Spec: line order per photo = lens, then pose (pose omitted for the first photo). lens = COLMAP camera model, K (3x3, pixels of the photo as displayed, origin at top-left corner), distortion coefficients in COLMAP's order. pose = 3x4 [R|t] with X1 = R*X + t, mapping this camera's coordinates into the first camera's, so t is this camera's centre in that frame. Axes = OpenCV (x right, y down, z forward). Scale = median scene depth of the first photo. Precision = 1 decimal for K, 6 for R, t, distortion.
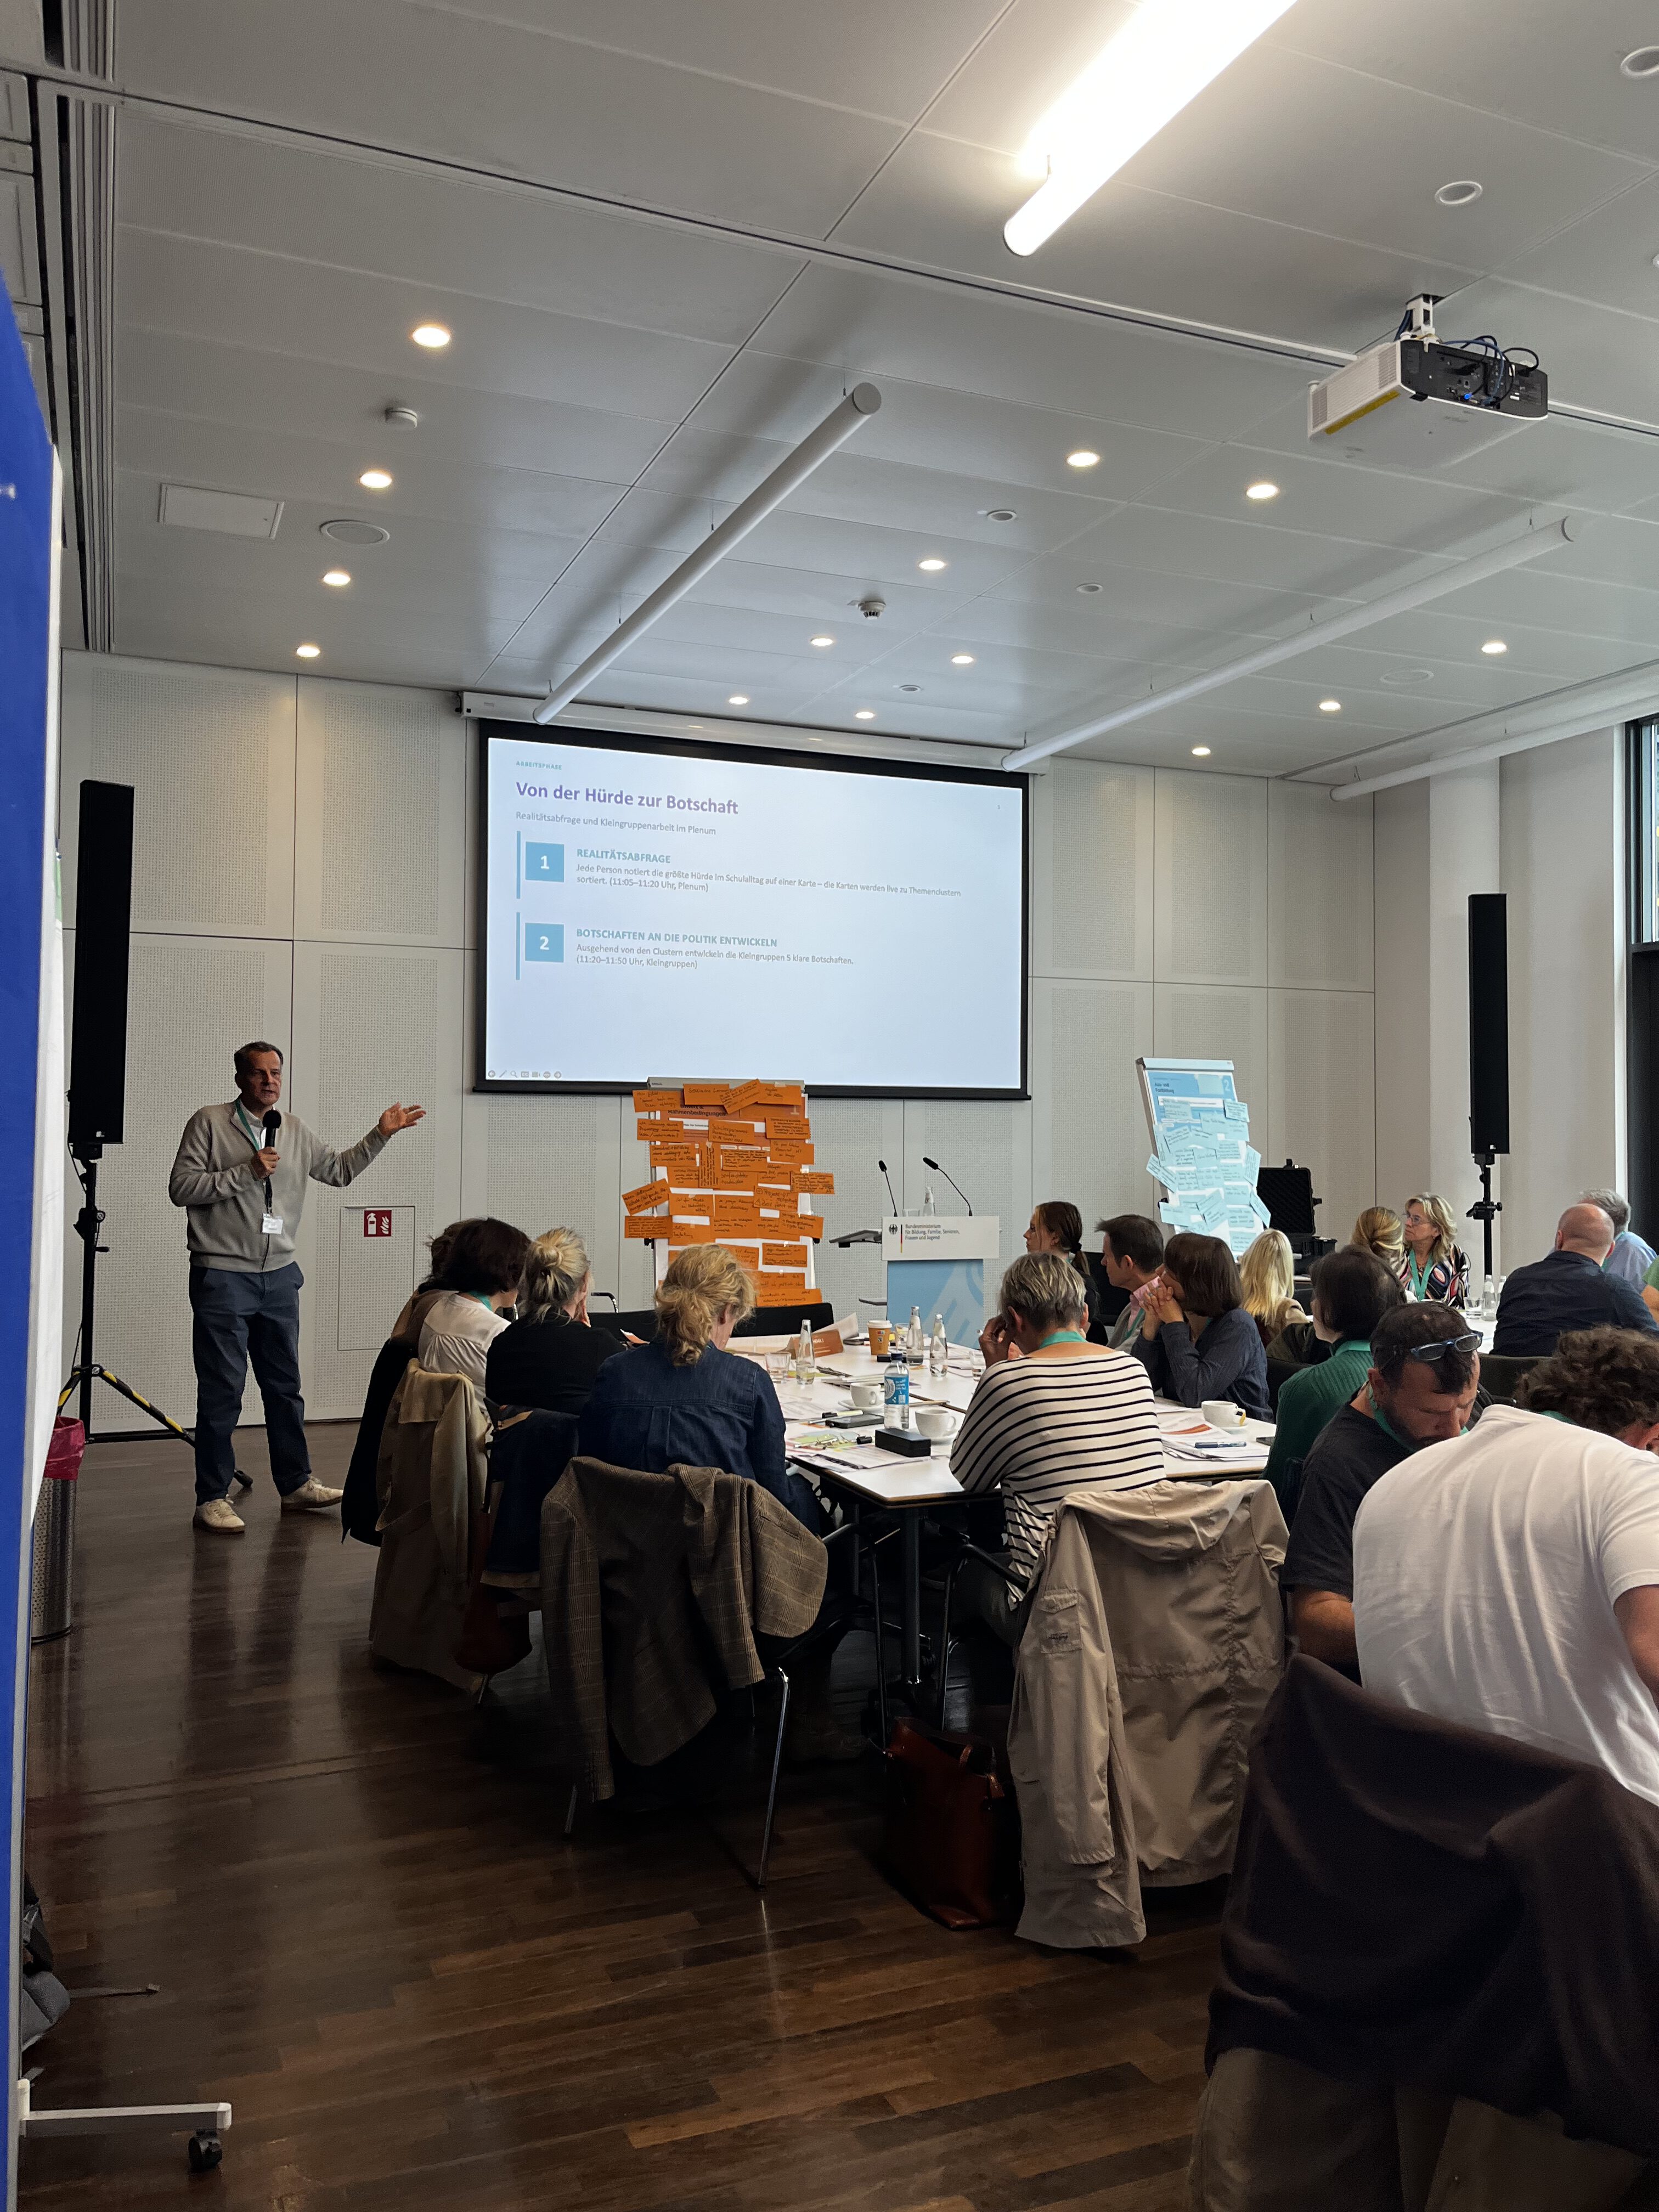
lens RADIAL K [[1680.7, 0, 825.2], [0, 1680.7, 1107.9], [0, 0, 1]] dist [0.000176, -0.000321]
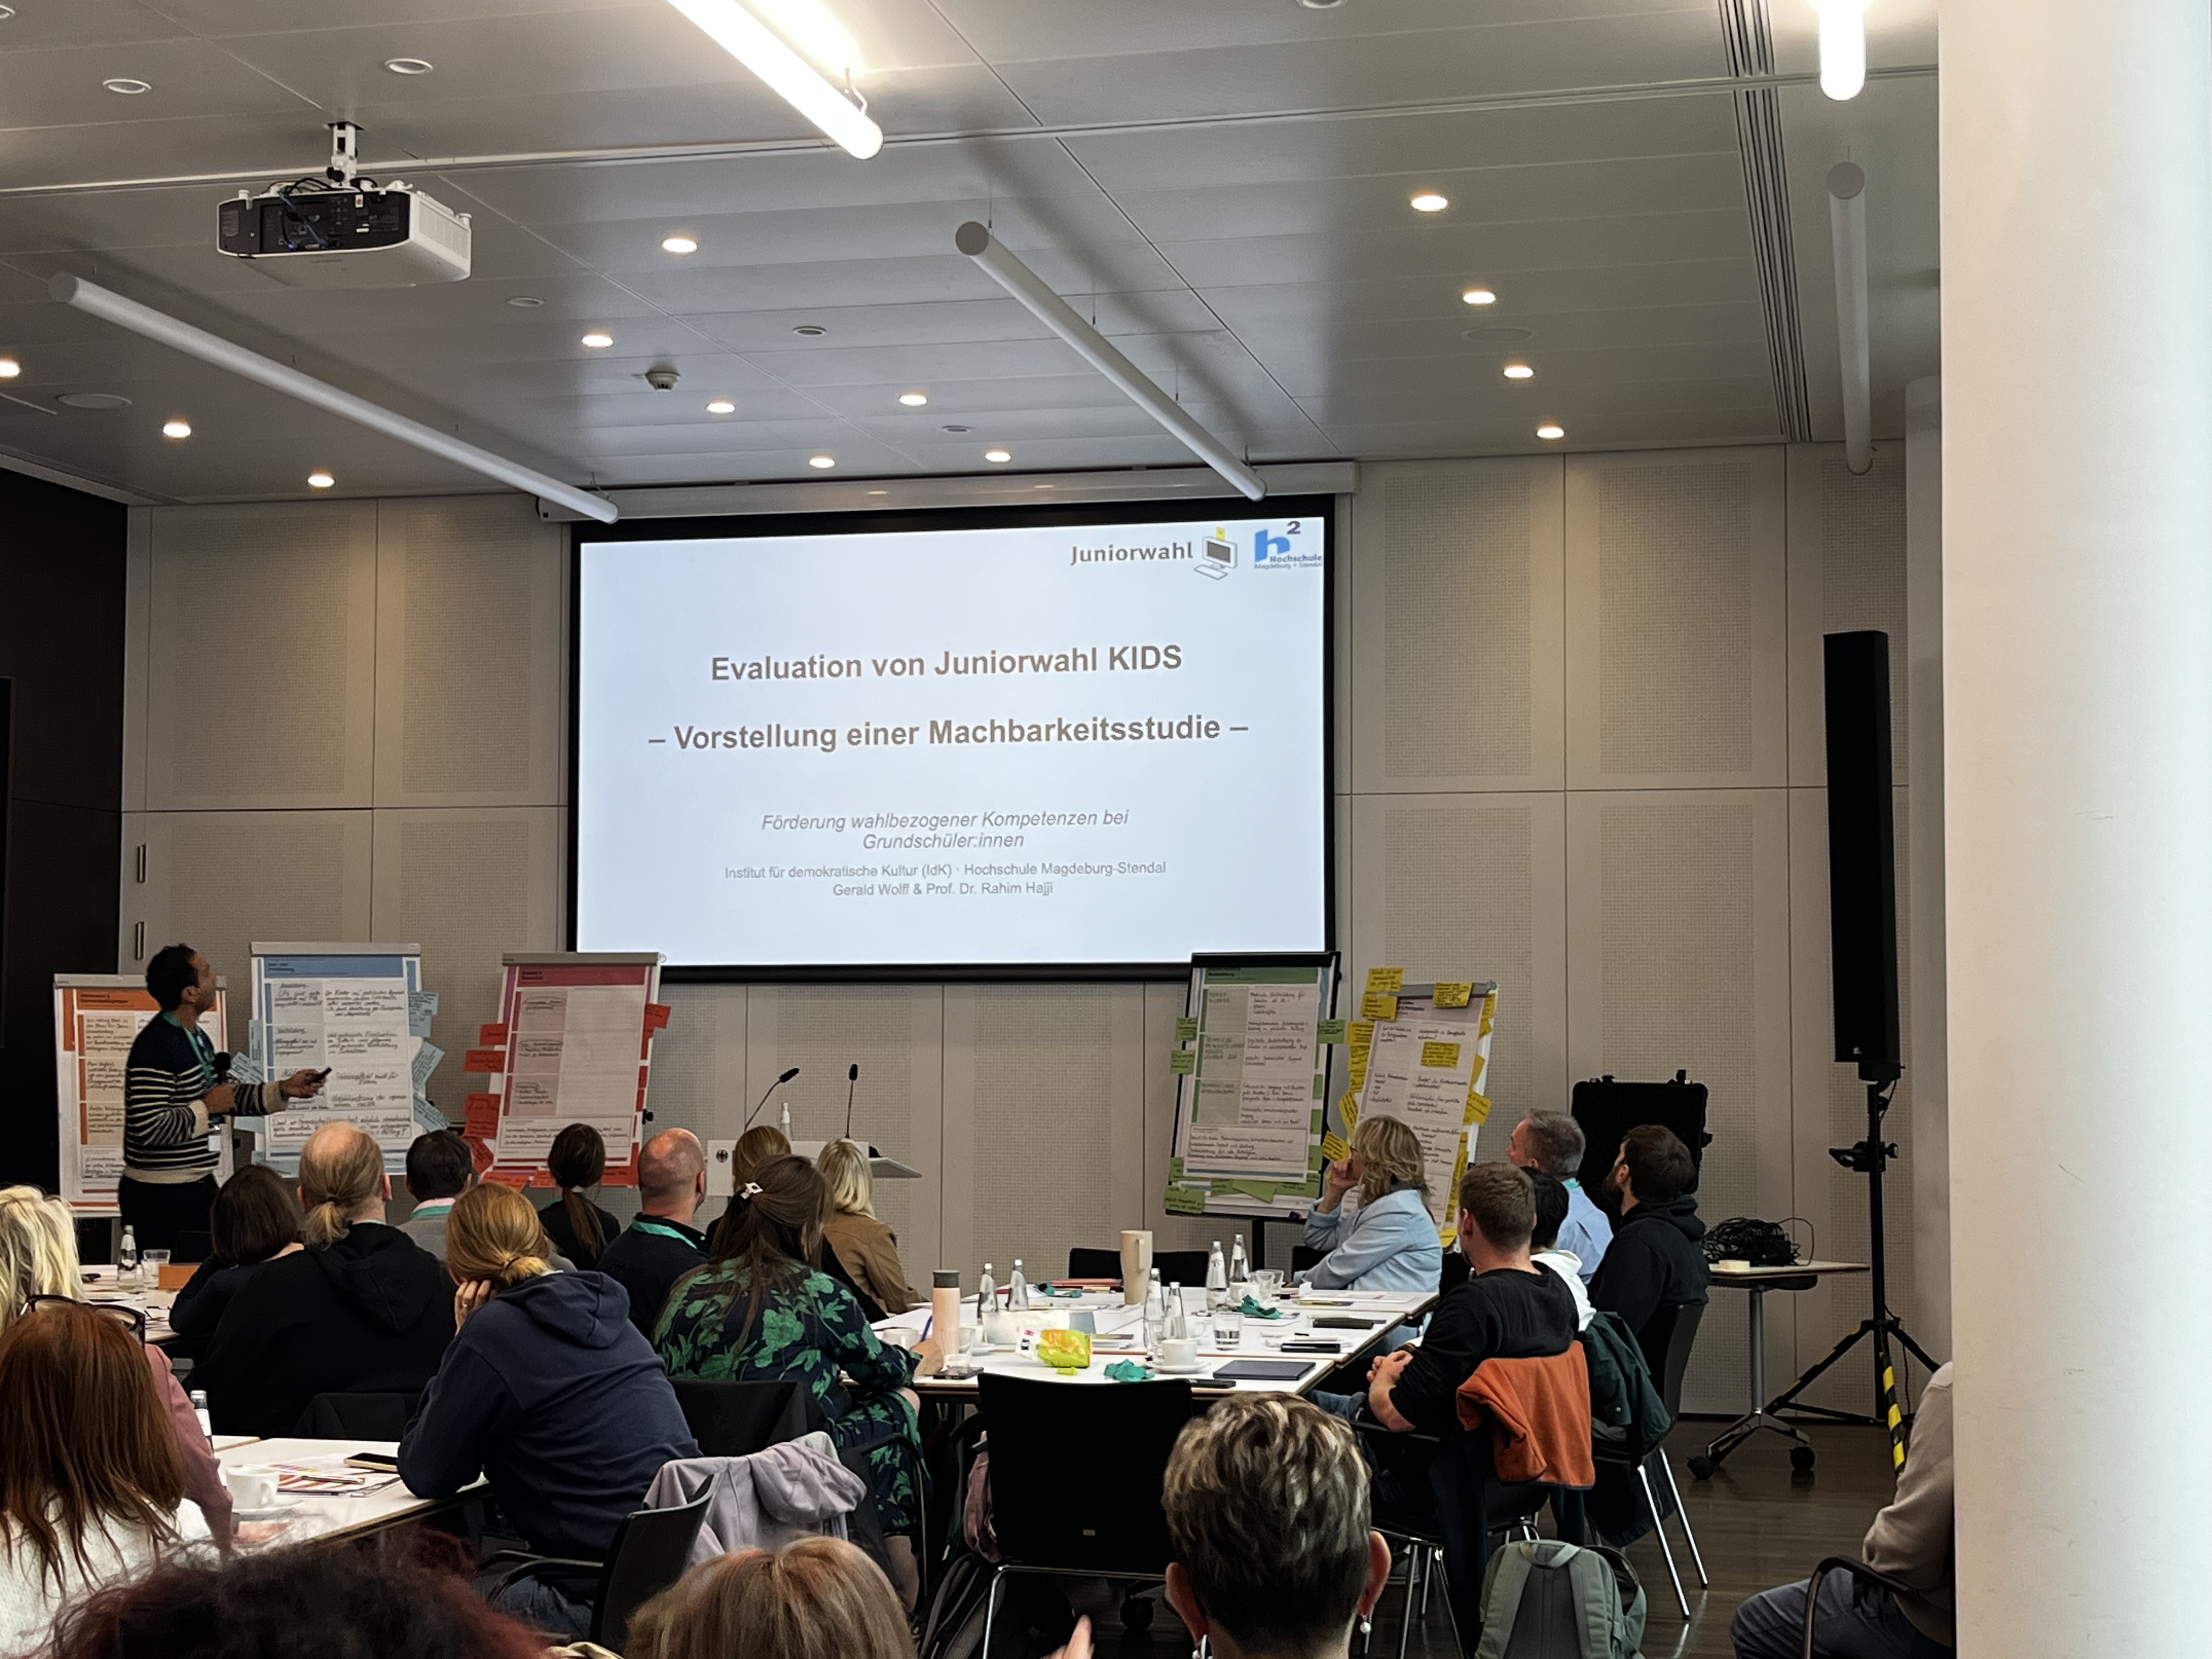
lens RADIAL K [[3178.6, 0, 1106.7], [0, 3178.6, 829.0], [0, 0, 1]] dist [0.090013, 0.000000]
pose [[0.807997, -0.040338, -0.587804, 0.903062], [0.010697, 0.998494, -0.053817, 0.003142], [0.589089, 0.037196, 0.807211, -0.087514]]
